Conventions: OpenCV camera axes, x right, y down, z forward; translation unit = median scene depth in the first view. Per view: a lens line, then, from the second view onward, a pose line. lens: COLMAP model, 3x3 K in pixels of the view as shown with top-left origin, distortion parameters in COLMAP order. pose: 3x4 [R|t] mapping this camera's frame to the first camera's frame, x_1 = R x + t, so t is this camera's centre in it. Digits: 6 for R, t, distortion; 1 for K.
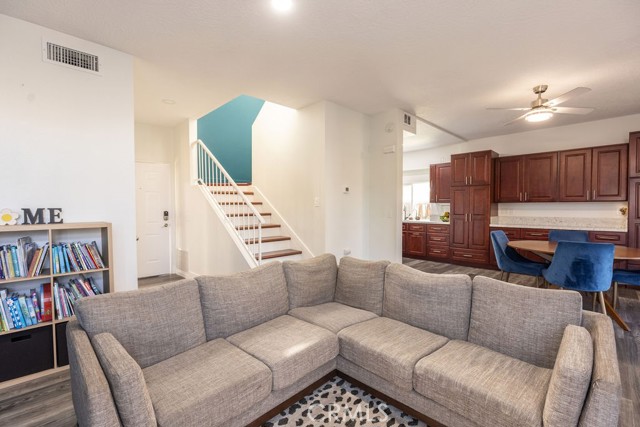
lens RADIAL K [[287.1, 0, 317.2], [0, 287.1, 212.8], [0, 0, 1]] dist [0.004573, -0.003279]
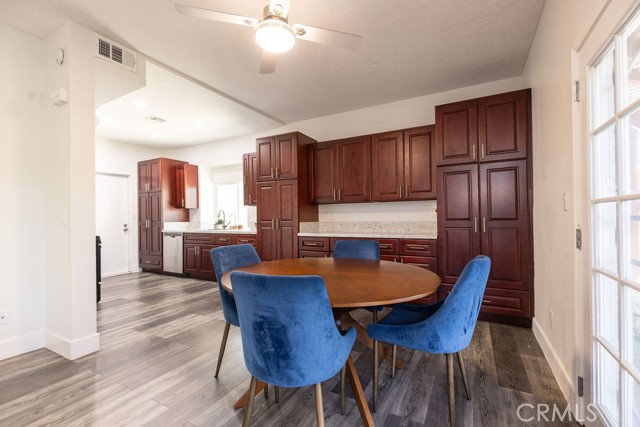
lens RADIAL K [[287.1, 0, 316.2], [0, 287.1, 213.1], [0, 0, 1]] dist [0.004573, -0.003279]
pose [[0.957689, -0.006074, 0.287742, 0.594957], [0.016339, 0.999312, -0.033283, 0.020291], [-0.287342, 0.036576, 0.957130, 0.395423]]
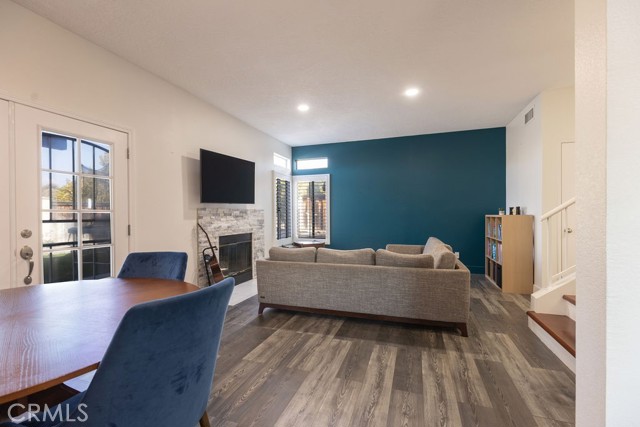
lens RADIAL K [[287.1, 0, 319.2], [0, 287.1, 215.3], [0, 0, 1]] dist [0.004573, -0.003279]
pose [[-0.892853, 0.005889, -0.450309, 0.619307], [-0.006455, 0.999644, 0.025871, -0.006542], [0.450302, 0.026006, -0.892498, 1.209726]]
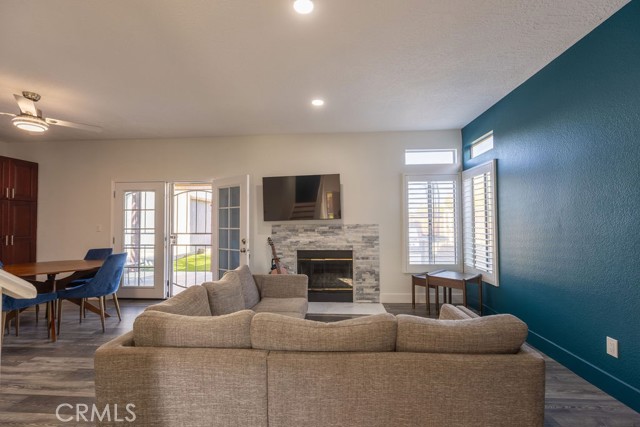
lens RADIAL K [[287.1, 0, 319.5], [0, 287.1, 212.8], [0, 0, 1]] dist [0.004573, -0.003279]
pose [[-0.670037, 0.035902, 0.741459, -0.432428], [0.022611, 0.999353, -0.027957, -0.015779], [-0.741983, -0.001967, -0.670416, 0.819649]]
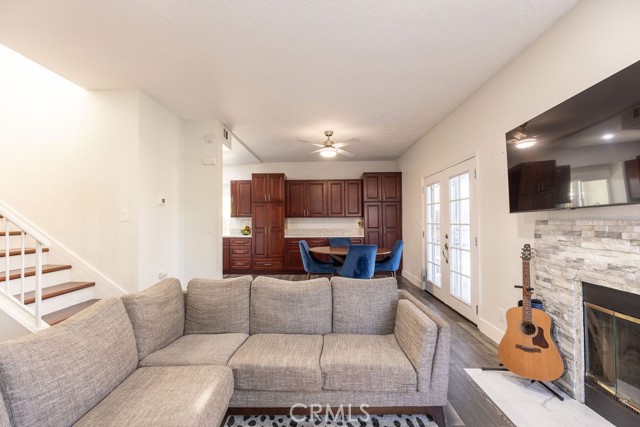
lens RADIAL K [[287.1, 0, 316.8], [0, 287.1, 215.4], [0, 0, 1]] dist [0.004573, -0.003279]
pose [[0.716808, 0.011469, 0.697176, -0.172711], [0.017641, 0.999246, -0.034576, -0.001074], [-0.697047, 0.037083, 0.716065, 0.081306]]
